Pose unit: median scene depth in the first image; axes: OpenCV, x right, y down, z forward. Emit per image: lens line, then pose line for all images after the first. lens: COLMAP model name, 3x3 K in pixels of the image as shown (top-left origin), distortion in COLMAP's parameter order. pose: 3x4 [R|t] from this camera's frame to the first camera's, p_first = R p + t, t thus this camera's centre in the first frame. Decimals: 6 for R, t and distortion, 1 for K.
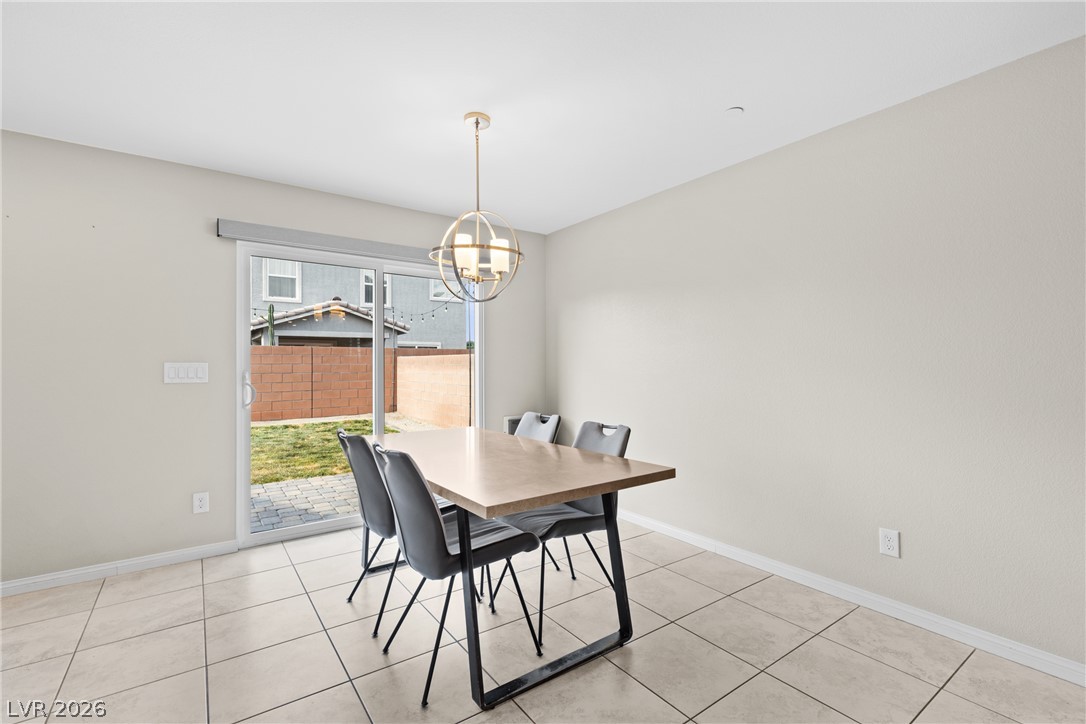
lens RADIAL K [[488.2, 0, 548.4], [0, 488.2, 360.5], [0, 0, 1]] dist [0.011342, -0.000314]
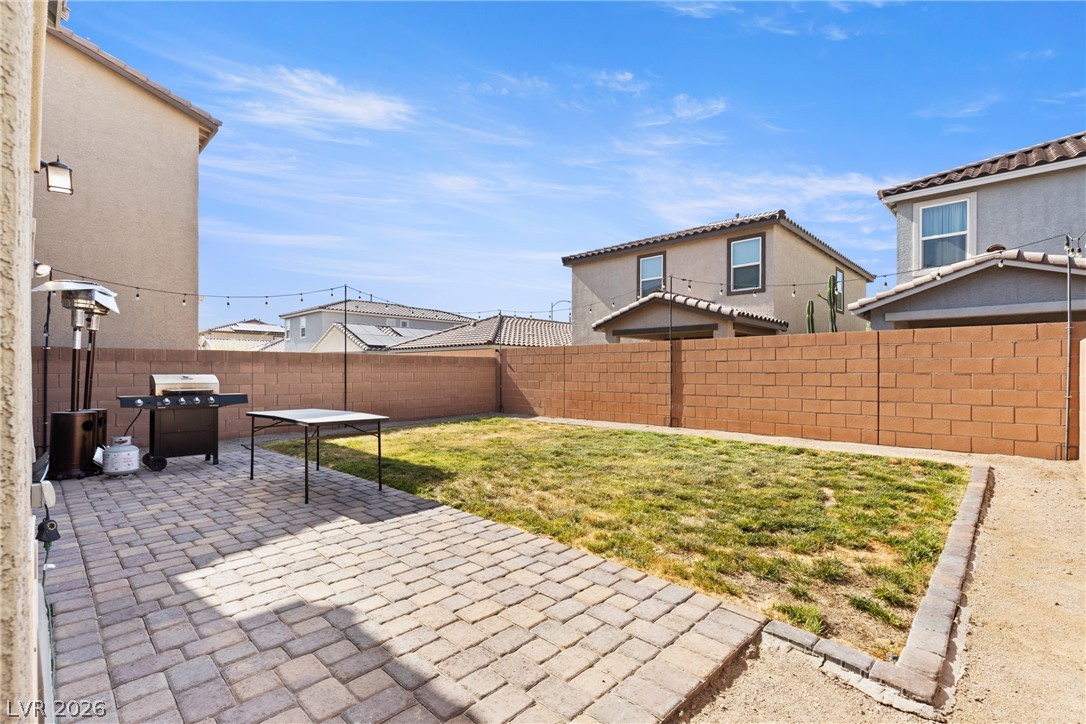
lens RADIAL K [[488.2, 0, 548.4], [0, 488.2, 360.5], [0, 0, 1]] dist [0.011342, -0.000314]
pose [[0.186283, -0.011286, -0.982431, 0.046102], [0.005327, 0.999931, -0.010477, 0.010772], [0.982482, -0.003282, 0.186330, 0.376576]]
